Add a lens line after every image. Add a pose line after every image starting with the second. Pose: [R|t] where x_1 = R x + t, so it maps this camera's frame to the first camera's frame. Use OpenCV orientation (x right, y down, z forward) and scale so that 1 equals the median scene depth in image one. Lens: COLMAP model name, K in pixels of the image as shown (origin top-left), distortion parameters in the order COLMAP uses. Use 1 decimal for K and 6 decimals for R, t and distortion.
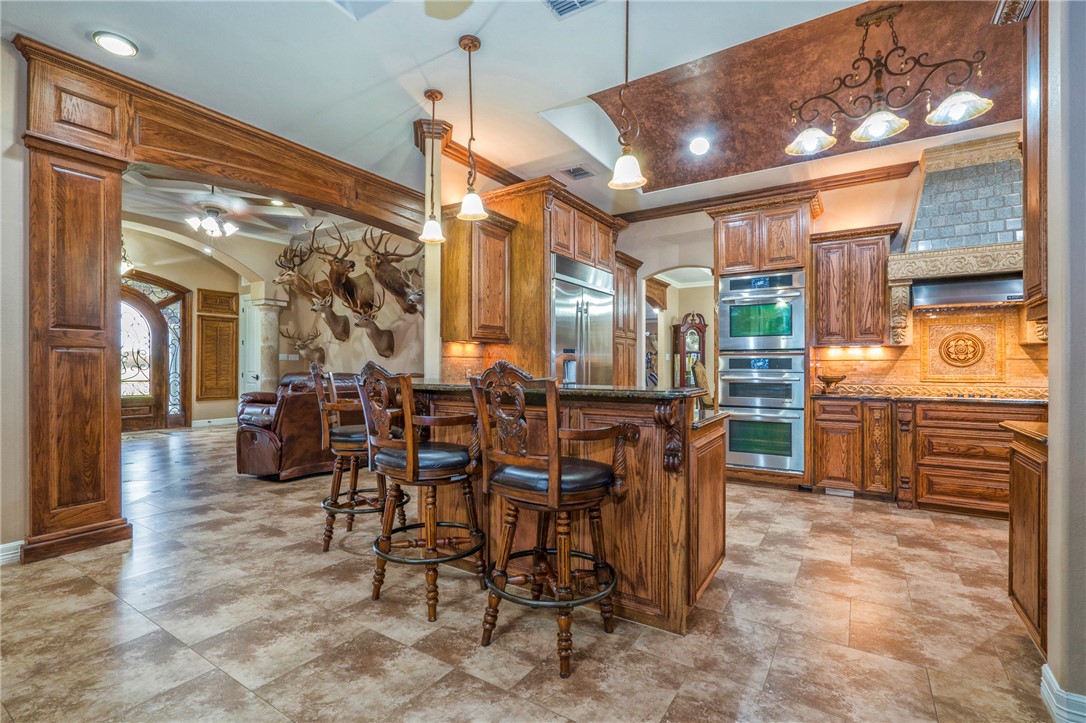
lens RADIAL K [[494.0, 0, 536.7], [0, 494.0, 364.2], [0, 0, 1]] dist [-0.000219, 0.000404]
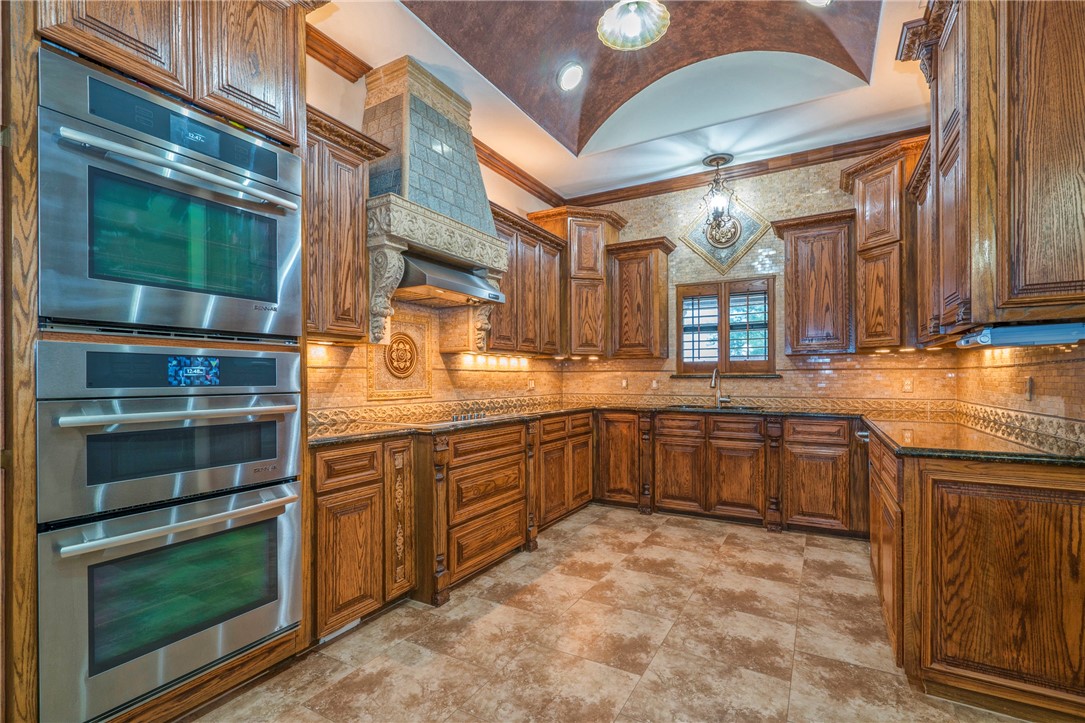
lens RADIAL K [[492.9, 0, 542.8], [0, 492.9, 378.1], [0, 0, 1]] dist [-0.000508, 0.000280]
pose [[-0.059731, -0.001900, 0.998213, 0.102556], [-0.003253, 0.999993, 0.001709, 0.002894], [-0.998209, -0.003145, -0.059737, 0.853455]]
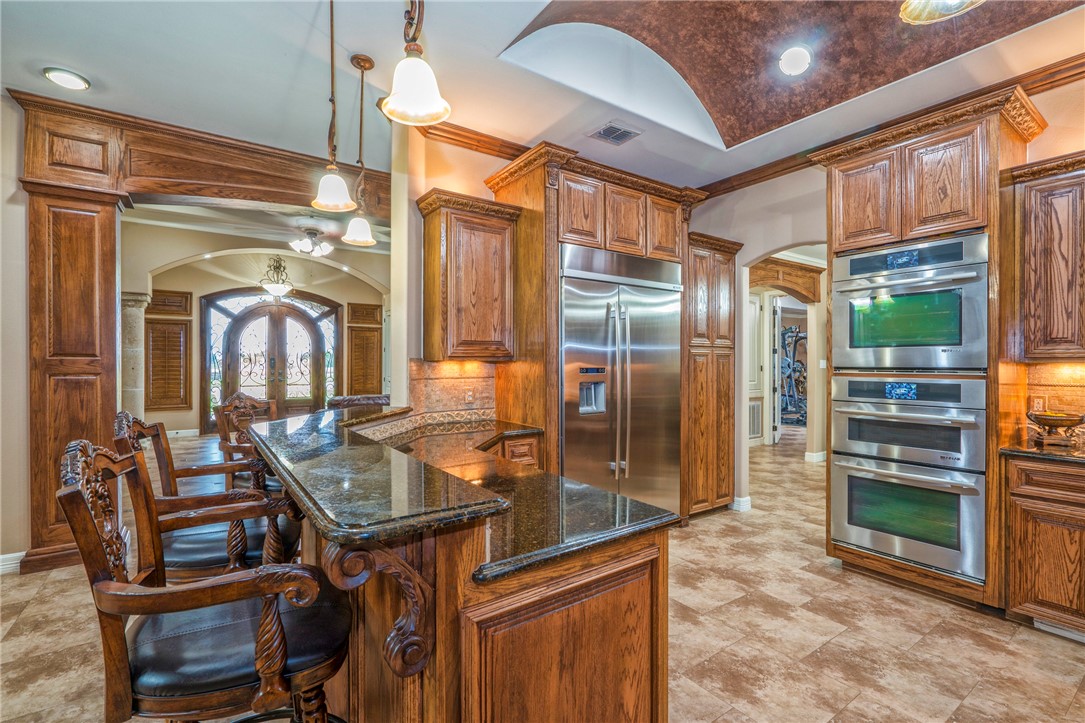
lens RADIAL K [[482.9, 0, 536.7], [0, 482.9, 363.6], [0, 0, 1]] dist [0.000835, 0.000403]
pose [[0.926494, 0.000142, -0.376308, 0.281331], [0.002632, 0.999973, 0.006858, -0.044409], [0.376299, -0.007344, 0.926469, 0.293964]]
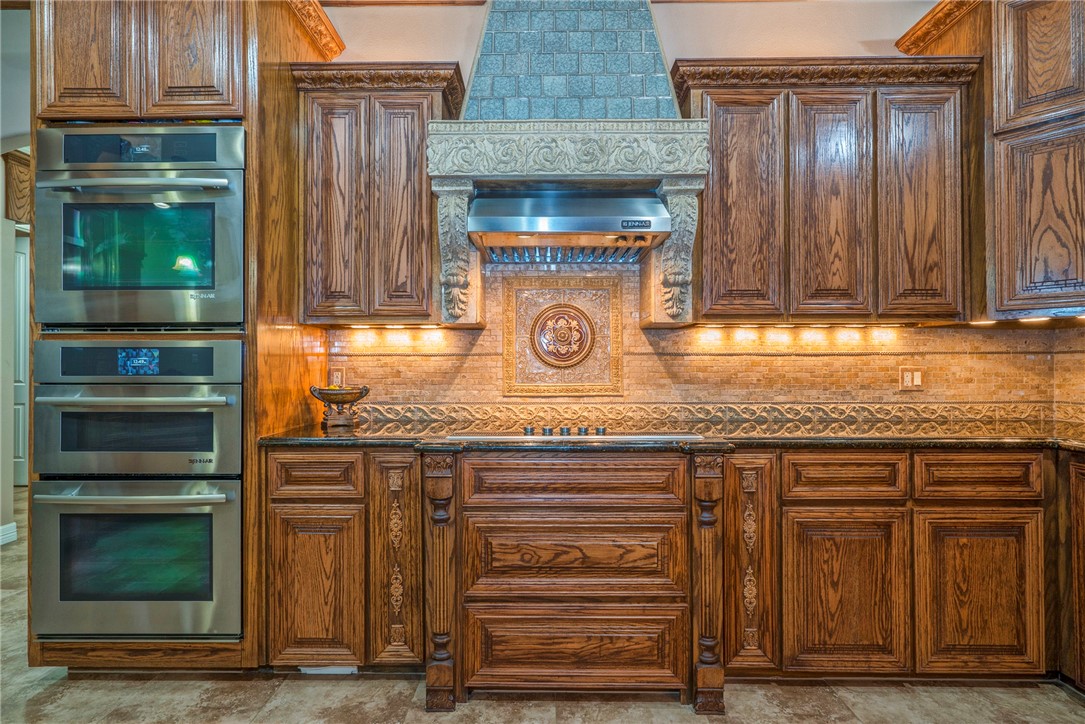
lens RADIAL K [[512.4, 0, 533.3], [0, 512.4, 363.2], [0, 0, 1]] dist [-0.003554, 0.000055]
pose [[0.844814, 0.000845, 0.535059, 0.544991], [0.000740, 0.999996, -0.002748, 0.001890], [-0.535059, 0.002717, 0.844810, 0.555709]]
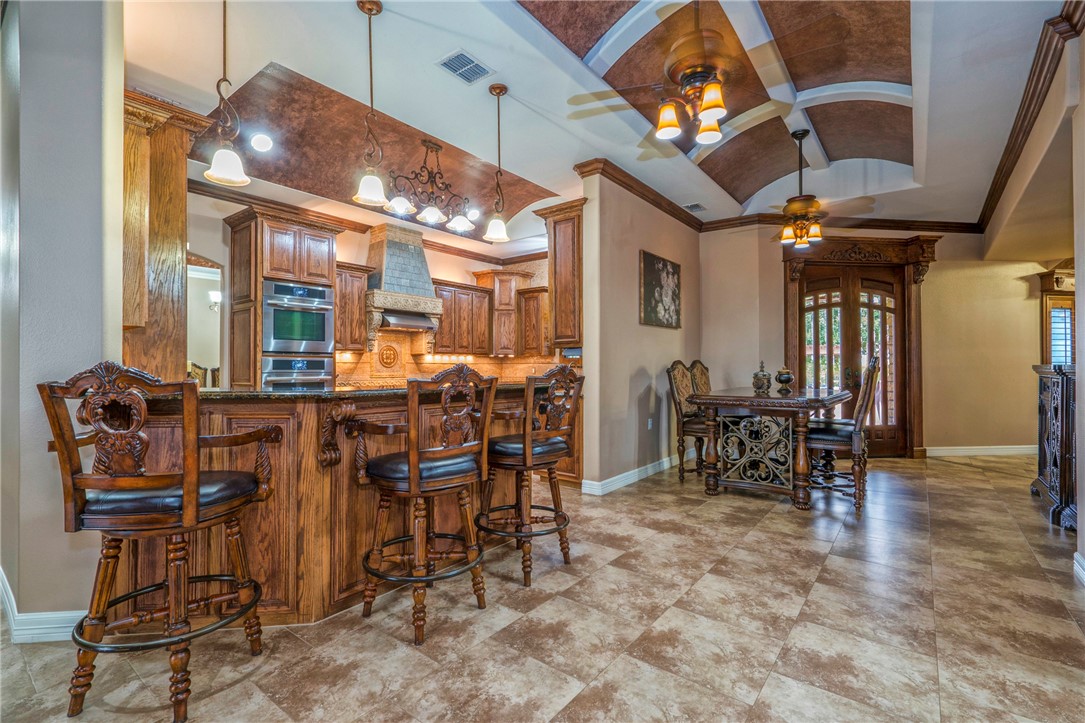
lens RADIAL K [[488.6, 0, 536.4], [0, 488.6, 359.7], [0, 0, 1]] dist [0.001516, 0.000664]
pose [[0.087880, 0.015149, 0.996016, -0.648783], [-0.003062, 0.999884, -0.014938, 0.002019], [-0.996126, -0.001737, 0.087916, 0.412291]]
